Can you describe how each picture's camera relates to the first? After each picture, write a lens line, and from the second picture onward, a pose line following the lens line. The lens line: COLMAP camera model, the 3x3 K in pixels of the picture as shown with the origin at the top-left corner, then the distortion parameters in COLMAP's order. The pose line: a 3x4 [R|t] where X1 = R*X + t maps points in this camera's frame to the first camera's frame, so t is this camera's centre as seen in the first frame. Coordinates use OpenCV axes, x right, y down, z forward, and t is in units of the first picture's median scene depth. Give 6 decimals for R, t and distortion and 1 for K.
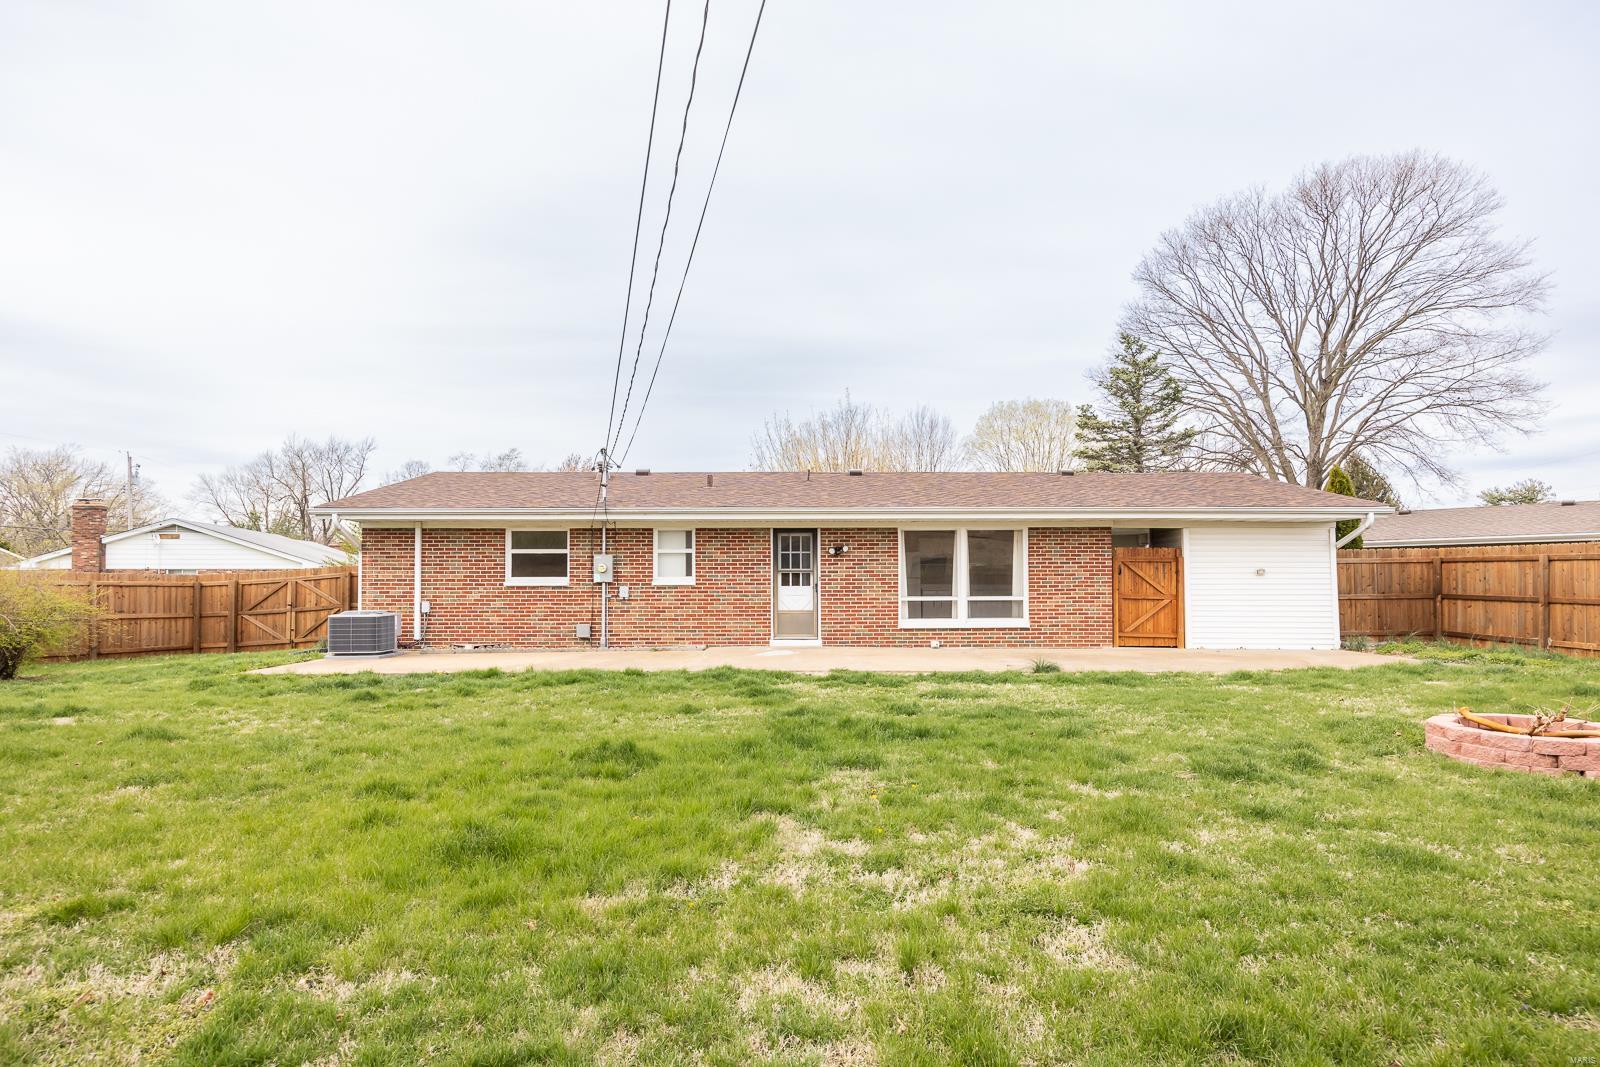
lens RADIAL K [[860.9, 0, 800.0], [0, 860.9, 533.5], [0, 0, 1]] dist [-0.001985, -0.000809]
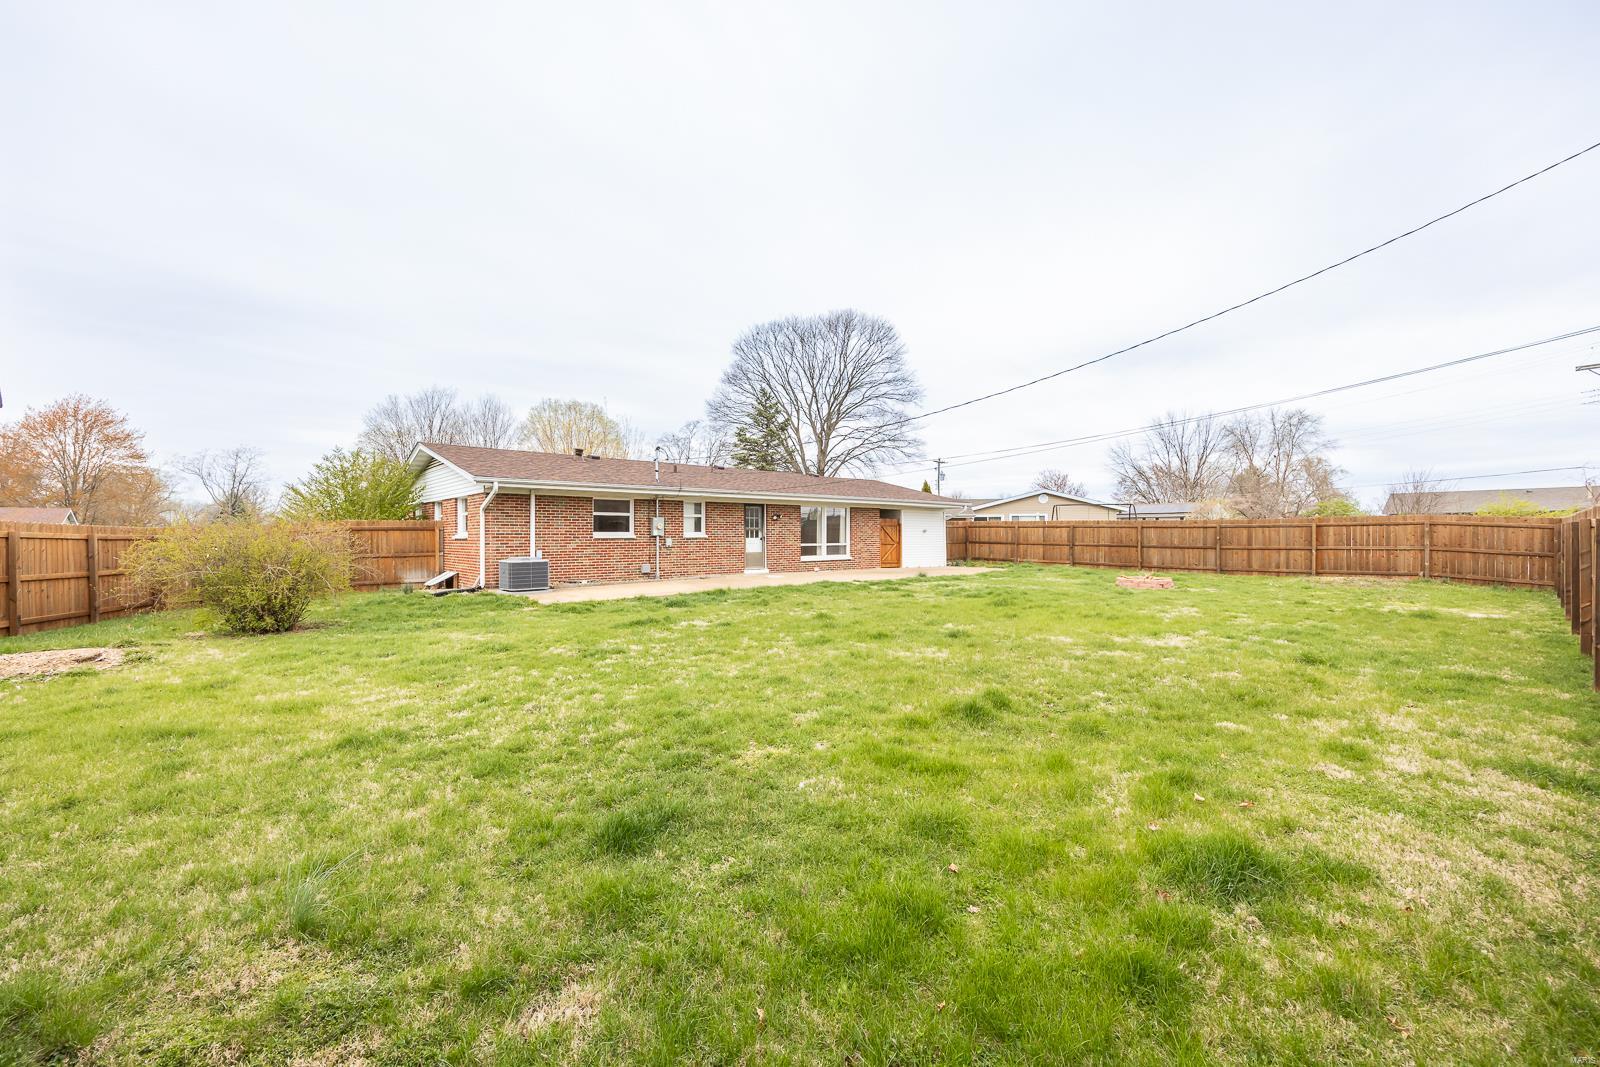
lens RADIAL K [[634.0, 0, 796.5], [0, 634.0, 516.8], [0, 0, 1]] dist [0.001074, 0.000163]
pose [[0.761792, 0.019831, 0.647519, -0.744151], [-0.038693, 0.999140, 0.014922, -0.002115], [-0.646666, -0.036422, 0.761904, 0.002519]]
